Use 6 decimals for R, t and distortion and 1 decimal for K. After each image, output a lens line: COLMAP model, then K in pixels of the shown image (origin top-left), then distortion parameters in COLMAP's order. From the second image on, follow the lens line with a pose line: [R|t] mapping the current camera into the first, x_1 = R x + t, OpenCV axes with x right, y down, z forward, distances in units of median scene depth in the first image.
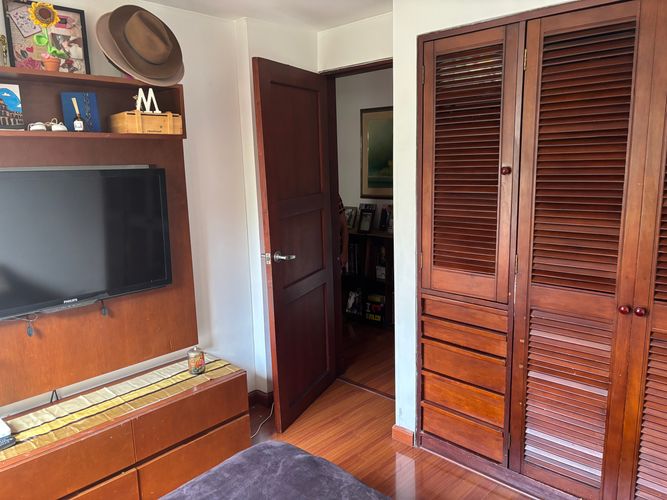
lens RADIAL K [[504.1, 0, 334.2], [0, 504.1, 251.2], [0, 0, 1]] dist [0.034043, -0.033826]
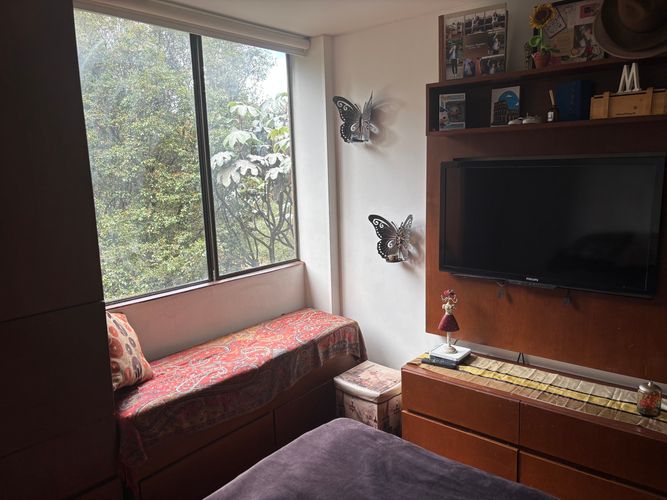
lens RADIAL K [[504.1, 0, 331.8], [0, 504.1, 249.8], [0, 0, 1]] dist [0.034043, -0.033826]
pose [[0.046819, 0.187637, -0.981122, 0.509166], [-0.148071, 0.972652, 0.178951, -0.093483], [0.987868, 0.136898, 0.073323, 0.478757]]
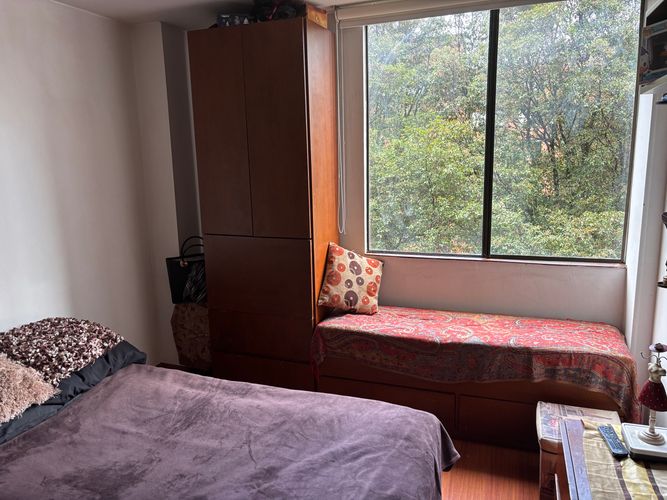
lens RADIAL K [[504.1, 0, 331.7], [0, 504.1, 248.8], [0, 0, 1]] dist [0.034043, -0.033826]
pose [[-0.919567, 0.113169, -0.376283, 0.060150], [-0.027426, 0.936806, 0.348773, -0.209831], [0.391975, 0.331040, -0.858352, 1.283577]]
